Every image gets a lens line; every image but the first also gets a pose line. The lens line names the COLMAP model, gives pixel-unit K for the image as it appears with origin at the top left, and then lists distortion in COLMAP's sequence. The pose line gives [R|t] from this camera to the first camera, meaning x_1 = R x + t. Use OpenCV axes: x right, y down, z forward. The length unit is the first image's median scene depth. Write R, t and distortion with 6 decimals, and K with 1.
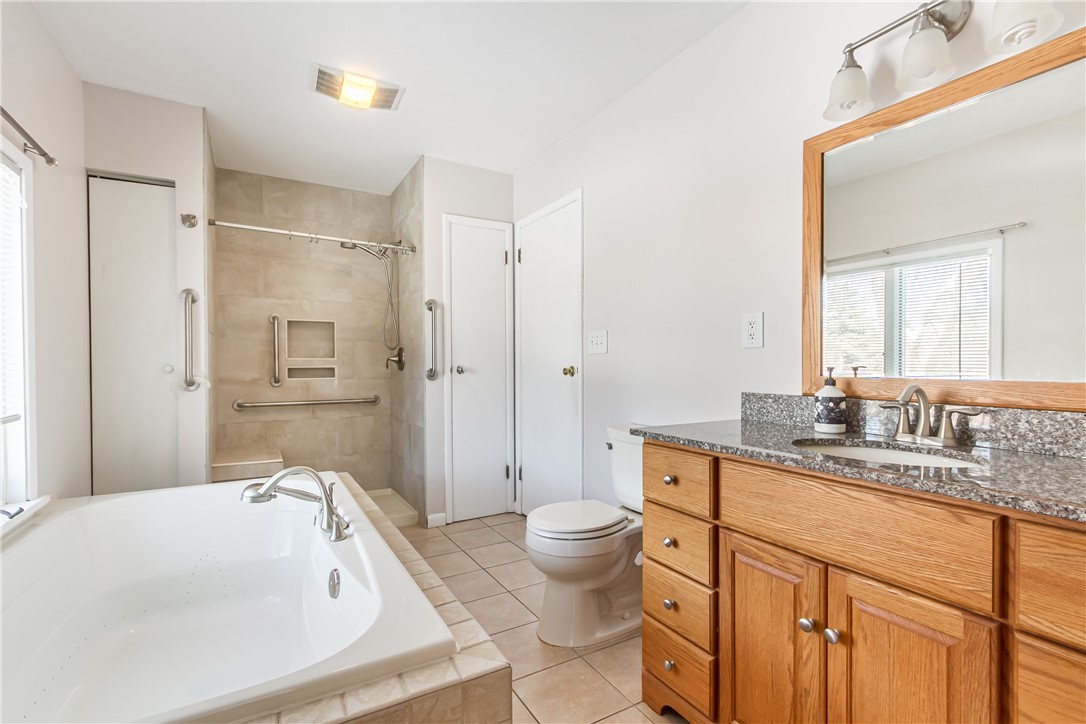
lens RADIAL K [[495.6, 0, 544.9], [0, 495.6, 367.1], [0, 0, 1]] dist [0.005713, -0.003030]
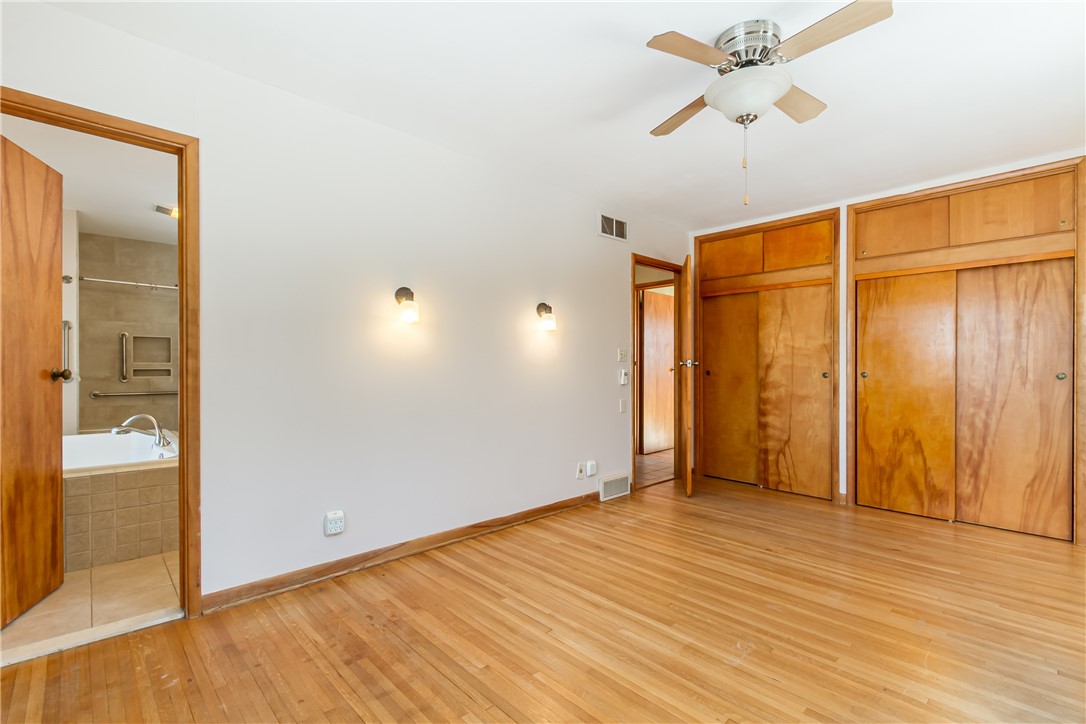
lens RADIAL K [[495.6, 0, 540.7], [0, 495.6, 368.3], [0, 0, 1]] dist [0.005713, -0.003030]
pose [[0.975861, 0.004582, 0.218343, 0.327796], [-0.003427, 0.999978, -0.005671, 0.003127], [-0.218365, 0.004786, 0.975856, -0.678144]]
